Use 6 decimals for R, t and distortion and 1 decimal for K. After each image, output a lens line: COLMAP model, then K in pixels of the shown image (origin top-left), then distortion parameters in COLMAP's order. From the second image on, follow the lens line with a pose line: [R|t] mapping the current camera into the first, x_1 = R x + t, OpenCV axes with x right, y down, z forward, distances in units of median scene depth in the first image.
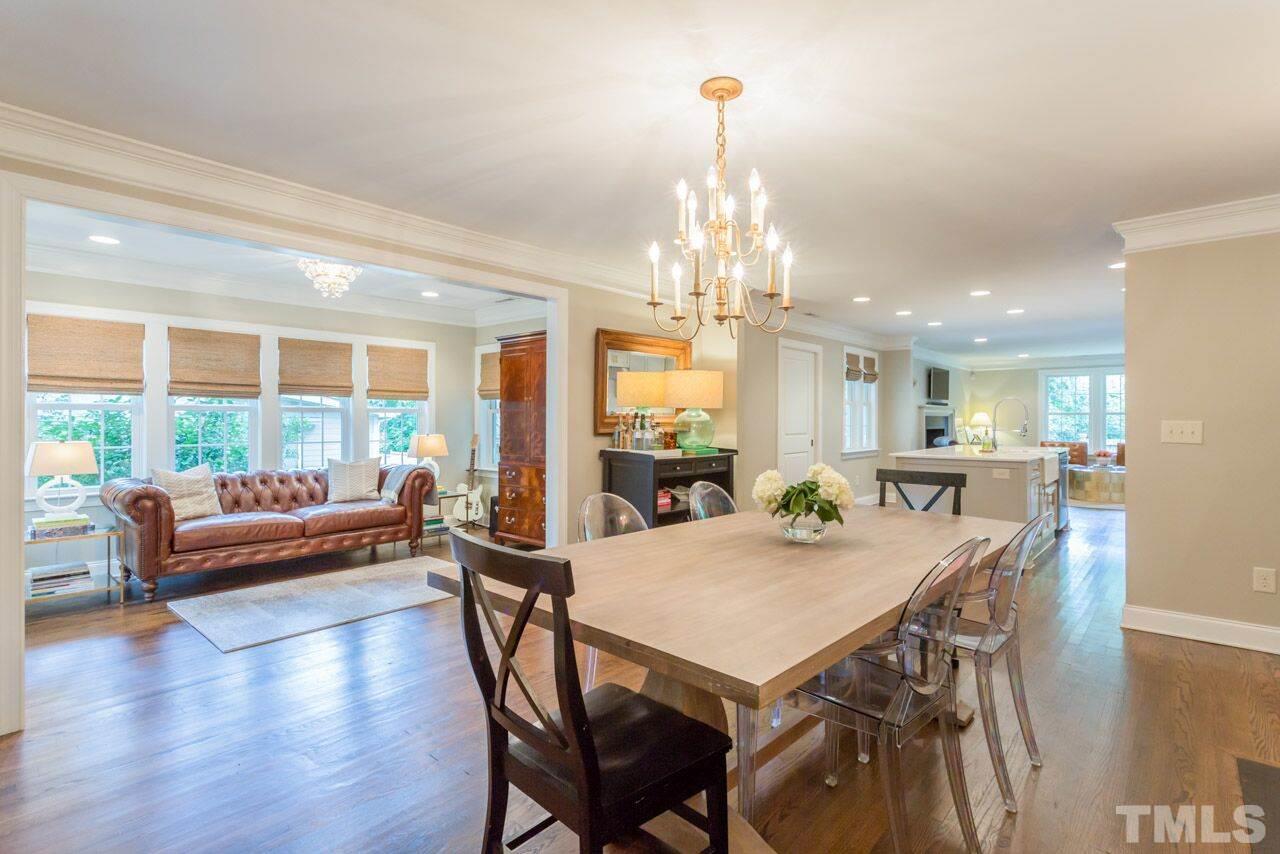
lens RADIAL K [[622.1, 0, 637.2], [0, 622.1, 414.8], [0, 0, 1]] dist [0.010508, 0.000642]
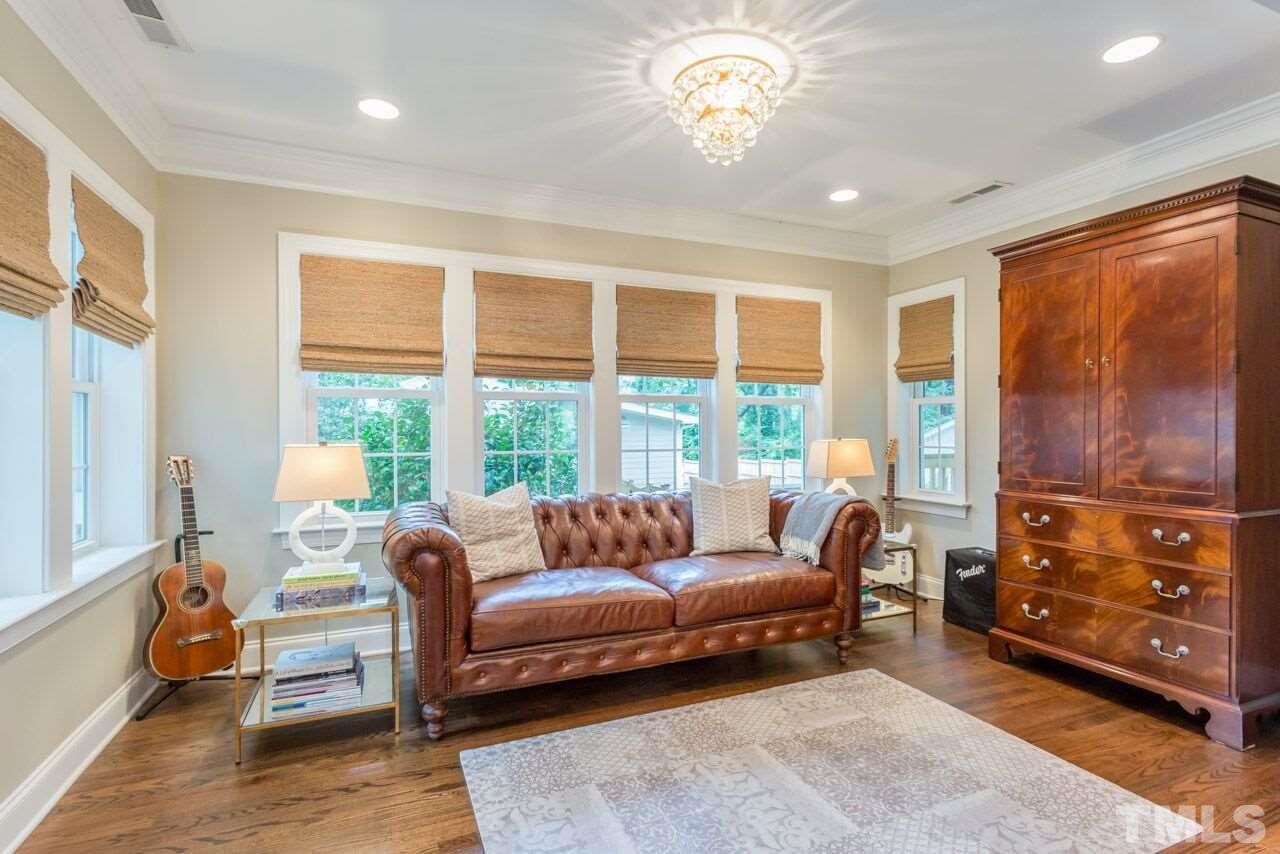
lens RADIAL K [[626.1, 0, 640.0], [0, 626.1, 427.0], [0, 0, 1]] dist [0.001576, 0.000483]
pose [[0.908804, -0.004422, -0.417200, -0.305919], [0.006544, 0.999972, 0.003656, 0.020507], [0.417172, -0.006053, 0.908808, 0.457264]]
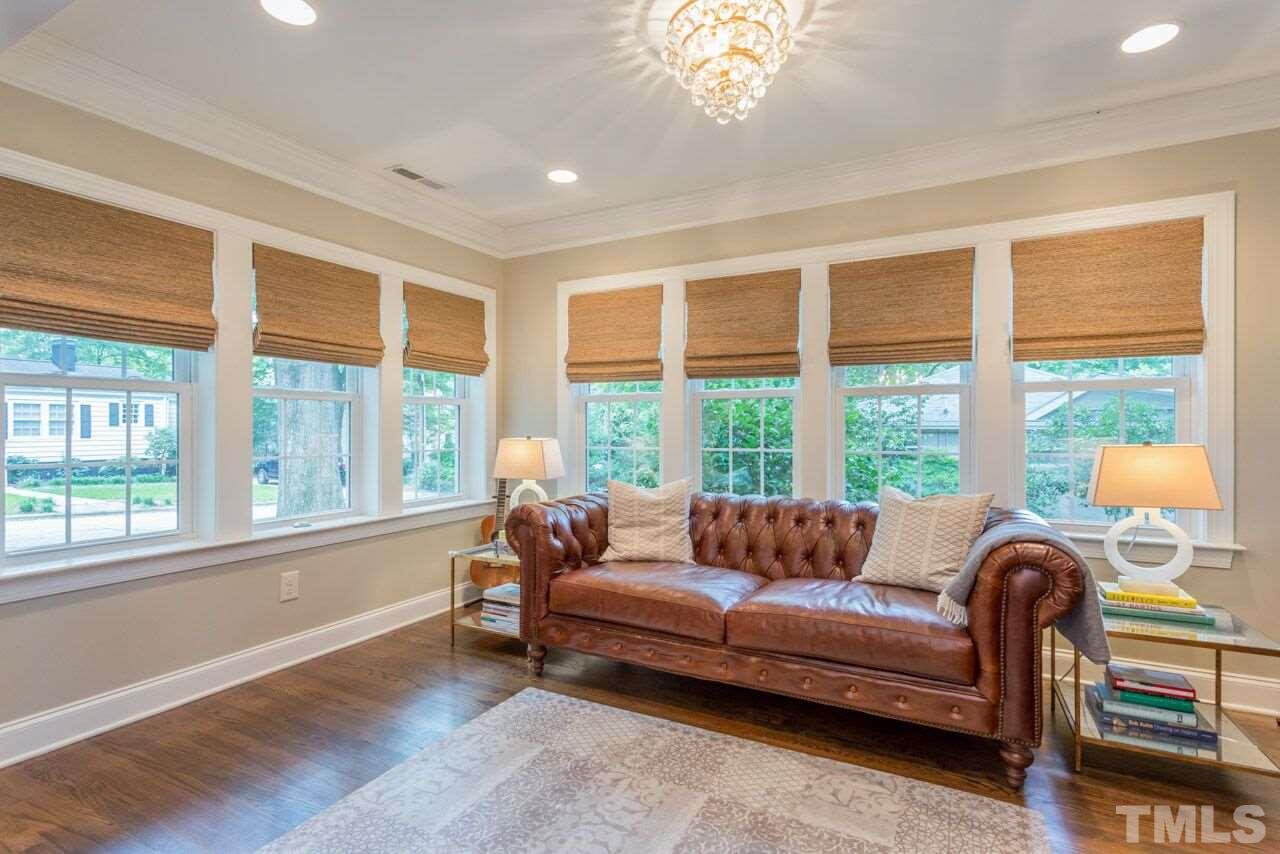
lens RADIAL K [[616.3, 0, 646.2], [0, 616.3, 427.5], [0, 0, 1]] dist [0.004393, 0.001097]
pose [[0.243116, -0.001338, -0.969996, -0.075839], [0.009028, 0.999959, 0.000884, 0.023297], [0.969955, -0.008972, 0.243118, 0.750503]]
